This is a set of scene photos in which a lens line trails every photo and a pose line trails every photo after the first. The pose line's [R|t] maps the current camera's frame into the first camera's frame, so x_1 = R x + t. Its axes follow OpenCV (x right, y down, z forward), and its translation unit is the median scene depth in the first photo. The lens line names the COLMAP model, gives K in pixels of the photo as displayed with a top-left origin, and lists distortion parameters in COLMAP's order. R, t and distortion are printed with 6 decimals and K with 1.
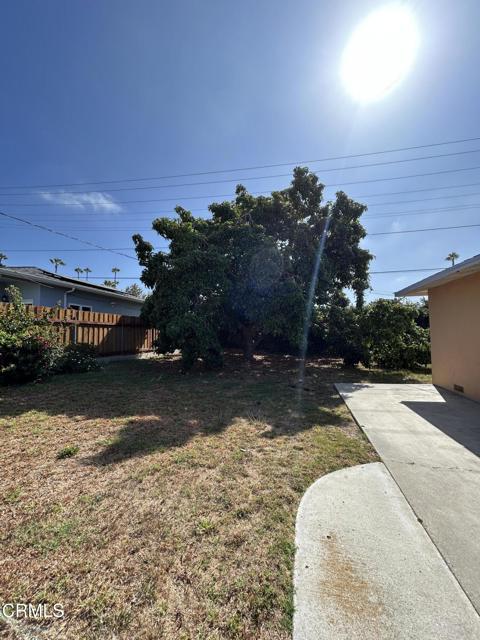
lens RADIAL K [[257.6, 0, 243.7], [0, 257.6, 317.9], [0, 0, 1]] dist [0.002032, 0.000303]
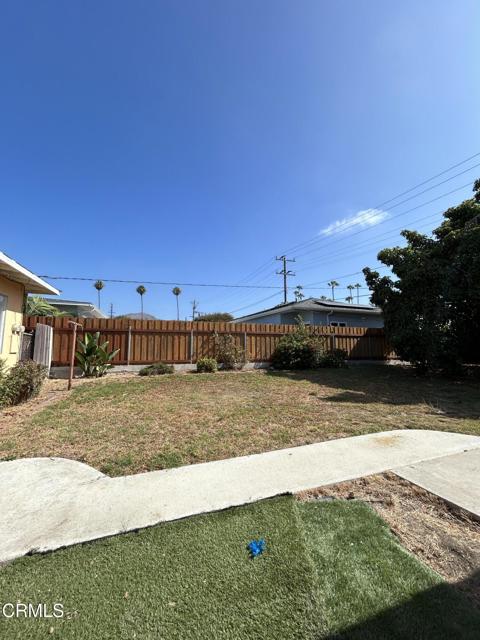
lens RADIAL K [[257.6, 0, 240.8], [0, 257.6, 319.1], [0, 0, 1]] dist [0.002032, 0.000303]
pose [[0.547586, -0.077335, -0.833168, 0.280582], [0.048599, 0.996978, -0.060600, -0.008507], [0.835337, -0.007308, 0.549690, -0.238173]]
